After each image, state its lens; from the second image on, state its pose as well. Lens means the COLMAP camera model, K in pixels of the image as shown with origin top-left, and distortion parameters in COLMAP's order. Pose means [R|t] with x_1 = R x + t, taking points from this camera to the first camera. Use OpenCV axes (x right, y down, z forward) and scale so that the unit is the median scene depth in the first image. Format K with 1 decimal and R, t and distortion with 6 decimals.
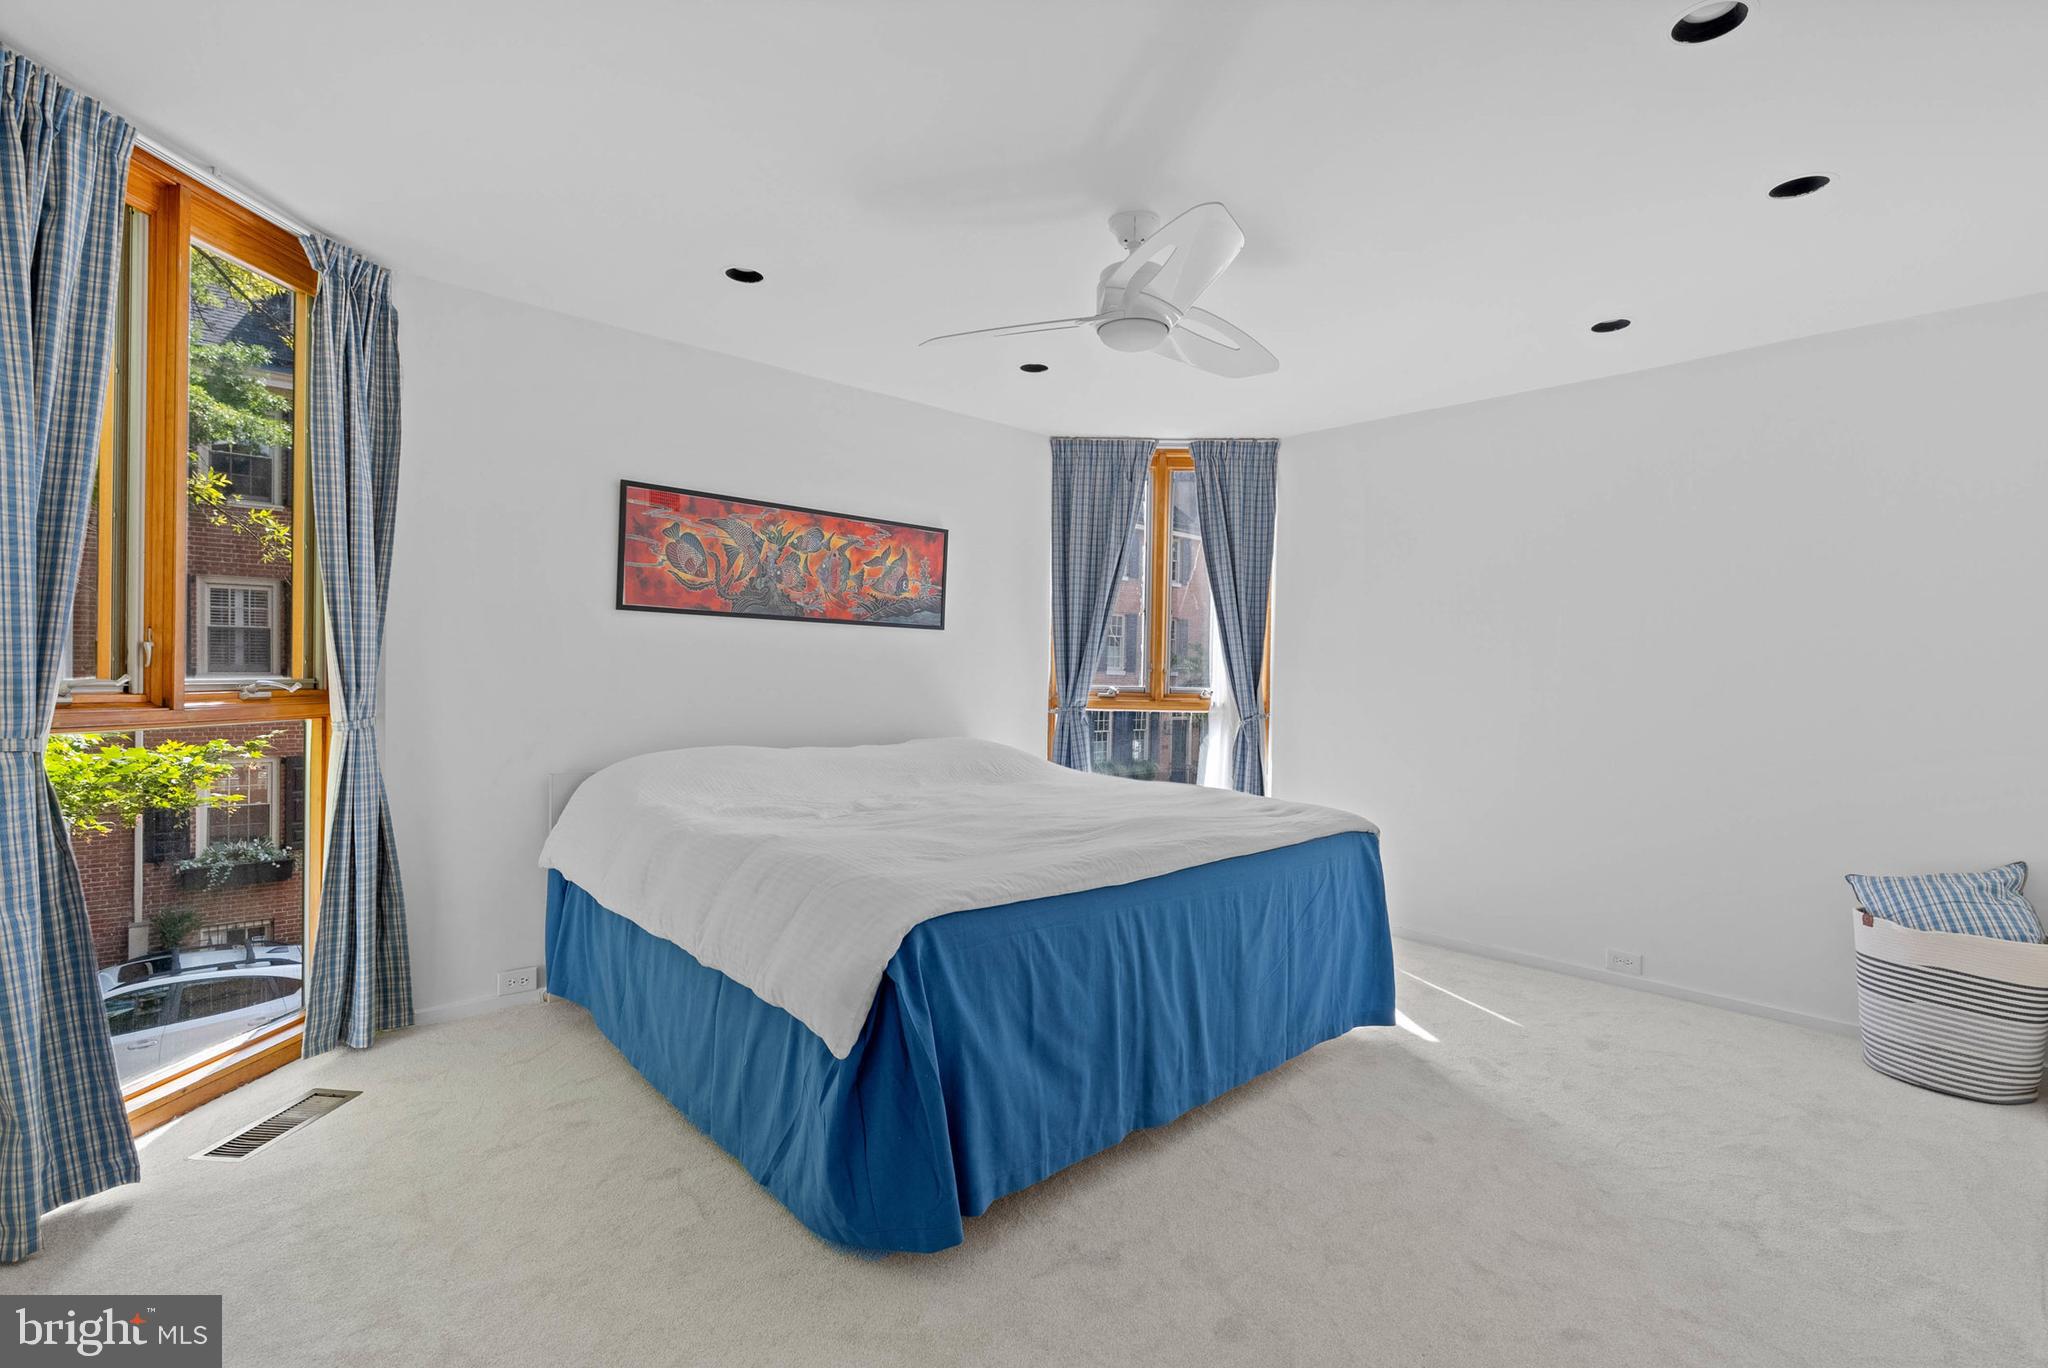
lens RADIAL K [[959.1, 0, 1038.2], [0, 959.1, 673.9], [0, 0, 1]] dist [-0.002559, 0.000427]
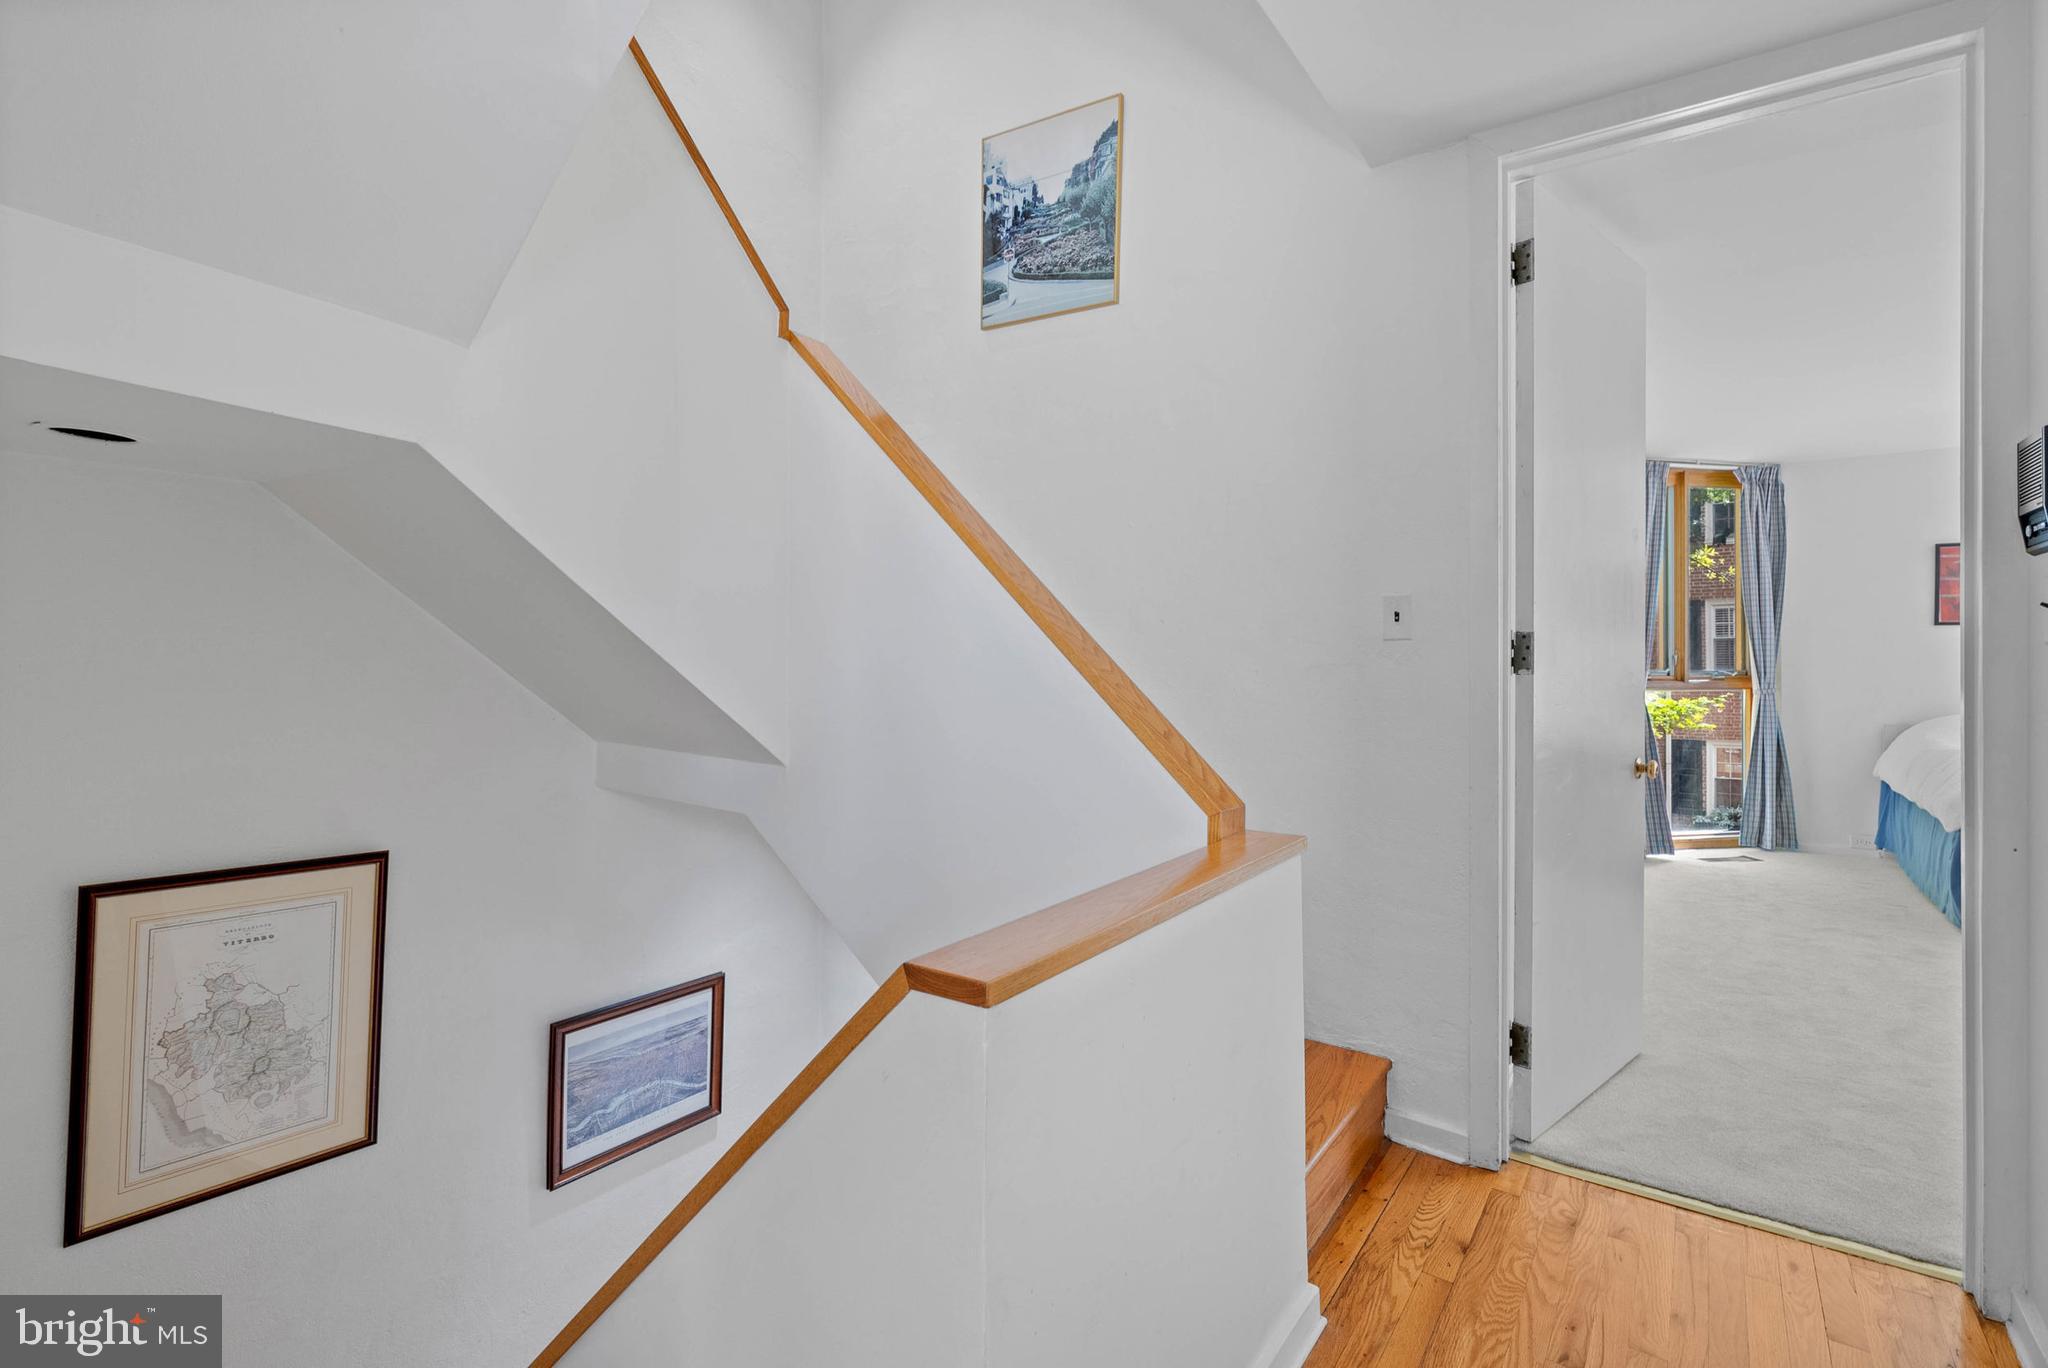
lens RADIAL K [[959.1, 0, 1038.2], [0, 959.1, 673.9], [0, 0, 1]] dist [-0.002559, 0.000427]
pose [[0.234864, -0.009943, -0.971977, 0.917195], [0.005353, 0.999946, -0.008936, 0.023406], [0.972013, -0.003104, 0.234905, -0.995132]]
